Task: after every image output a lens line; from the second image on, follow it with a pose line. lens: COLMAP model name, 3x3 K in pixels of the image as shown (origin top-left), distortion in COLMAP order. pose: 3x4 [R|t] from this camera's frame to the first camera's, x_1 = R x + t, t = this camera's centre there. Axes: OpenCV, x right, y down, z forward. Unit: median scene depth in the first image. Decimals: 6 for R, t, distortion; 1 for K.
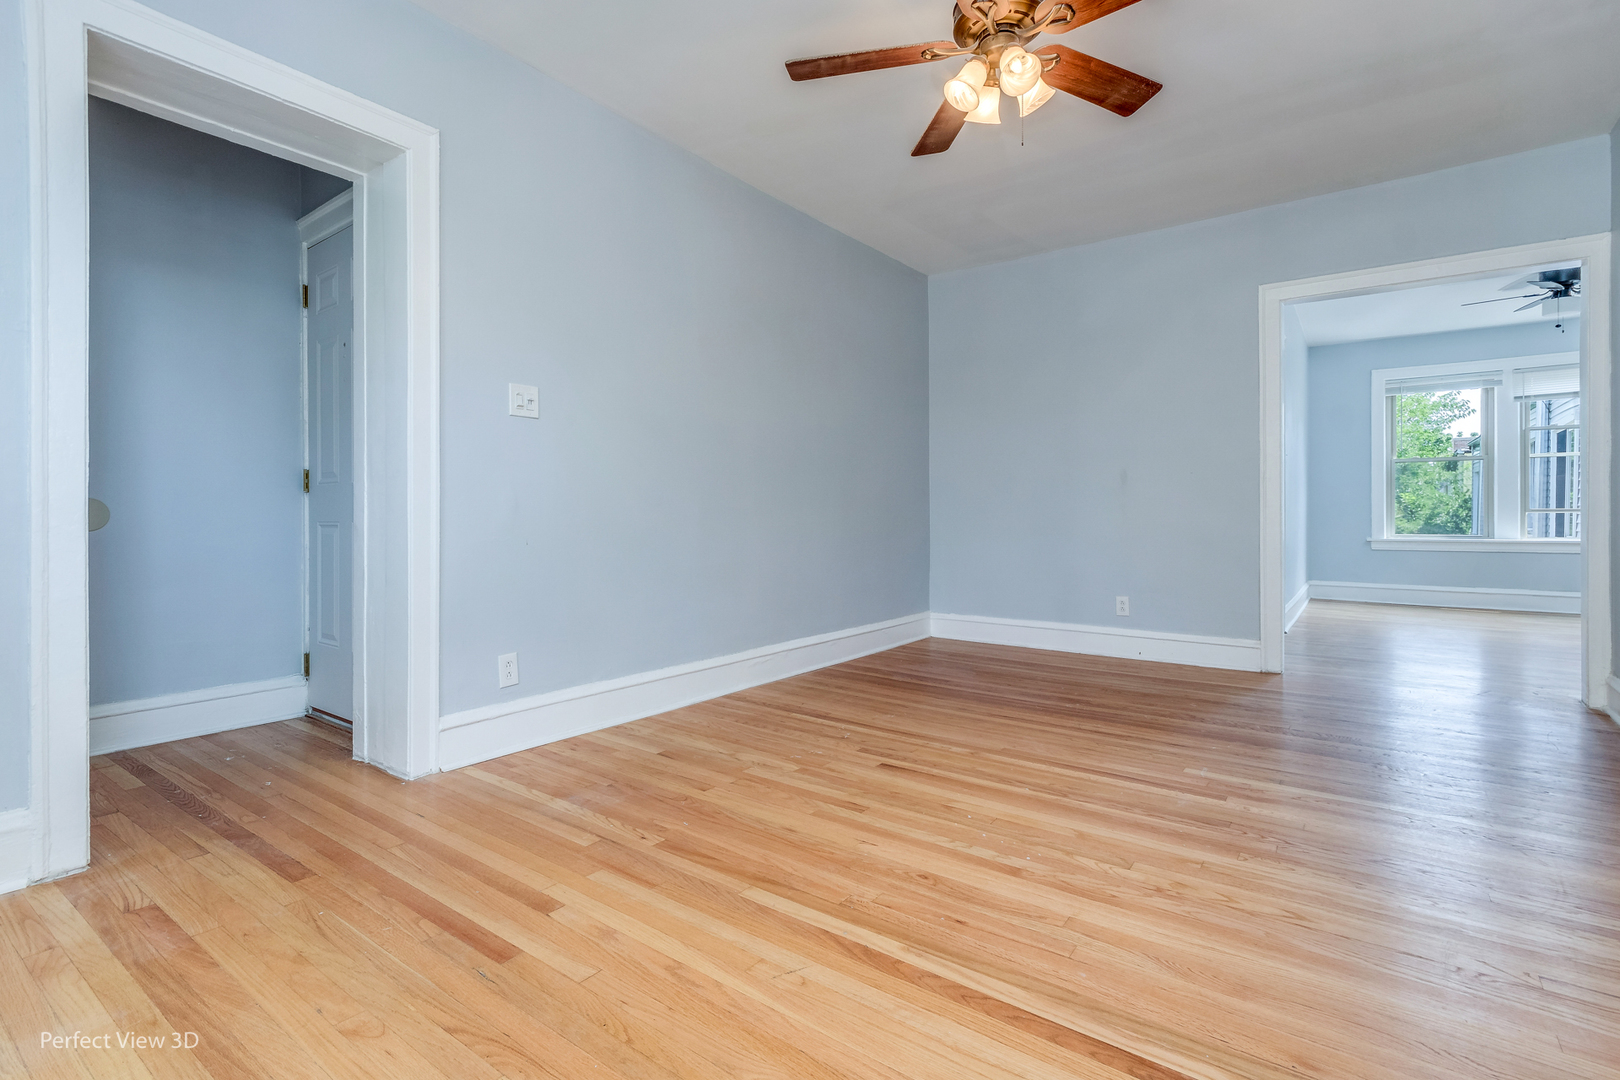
lens RADIAL K [[756.7, 0, 792.5], [0, 756.7, 541.0], [0, 0, 1]] dist [0.010884, -0.000090]
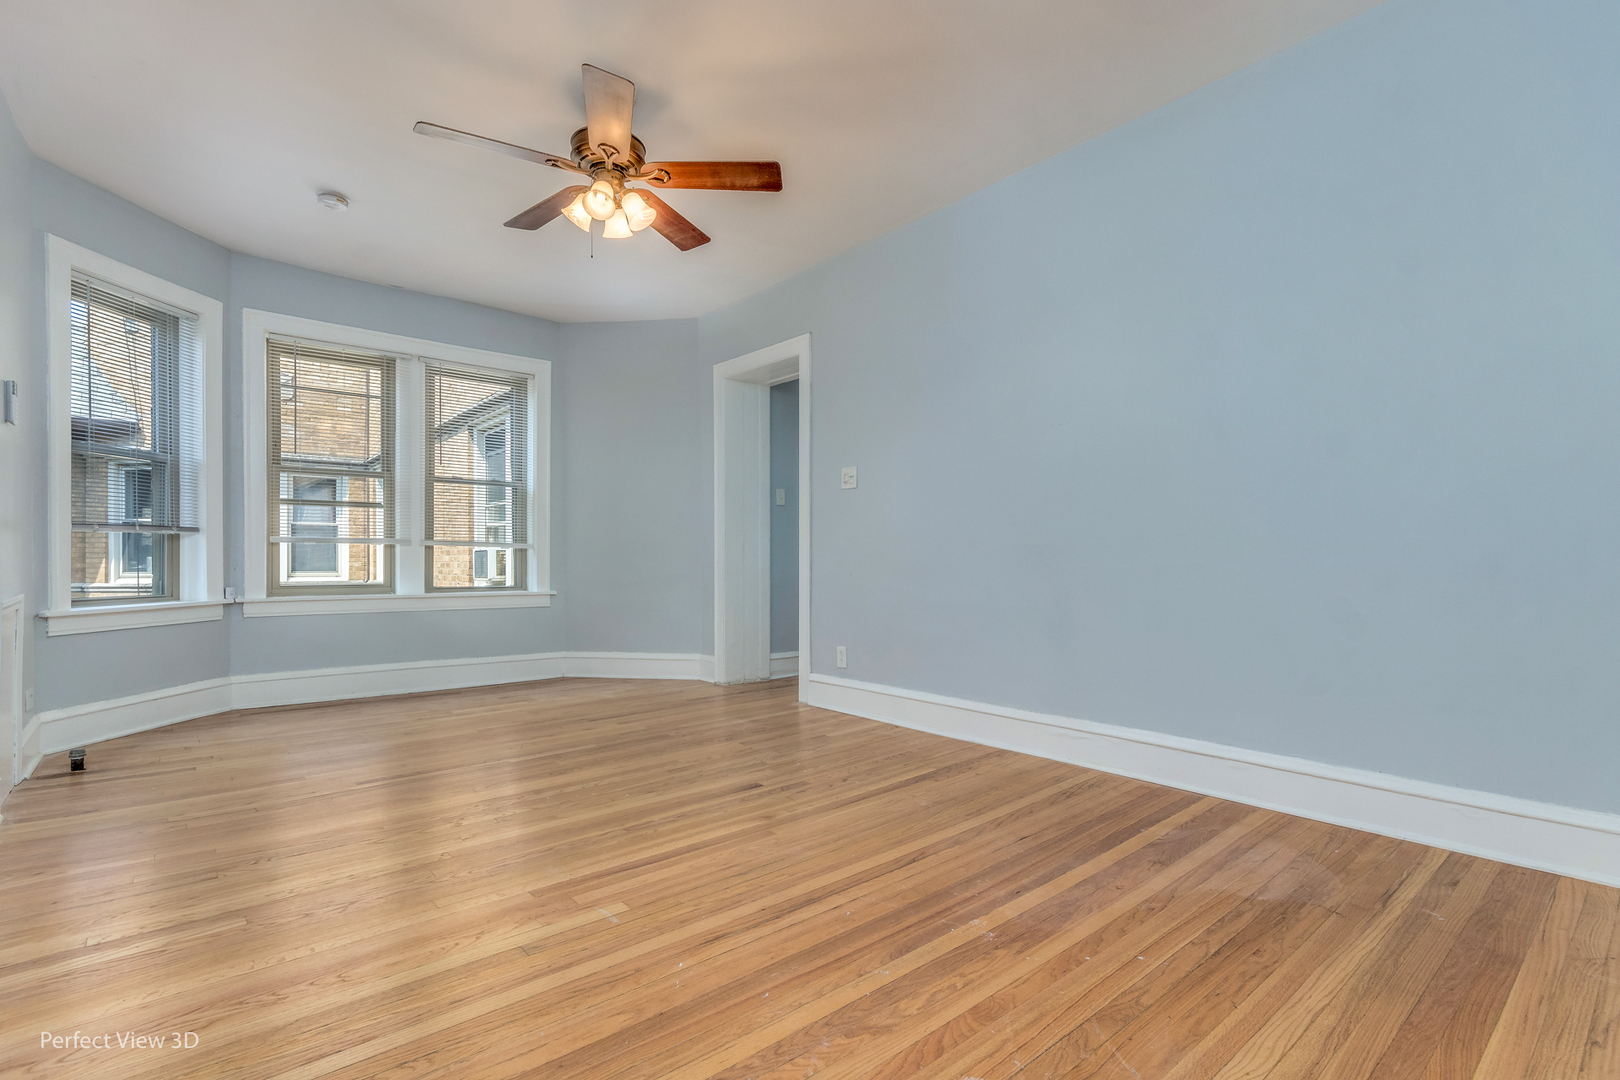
lens RADIAL K [[766.6, 0, 812.9], [0, 766.6, 558.9], [0, 0, 1]] dist [0.003681, 0.000495]
pose [[-0.221749, -0.000019, -0.975104, 1.184058], [-0.023531, 0.999709, 0.005331, -0.035046], [0.974820, 0.024127, -0.221685, 1.326827]]
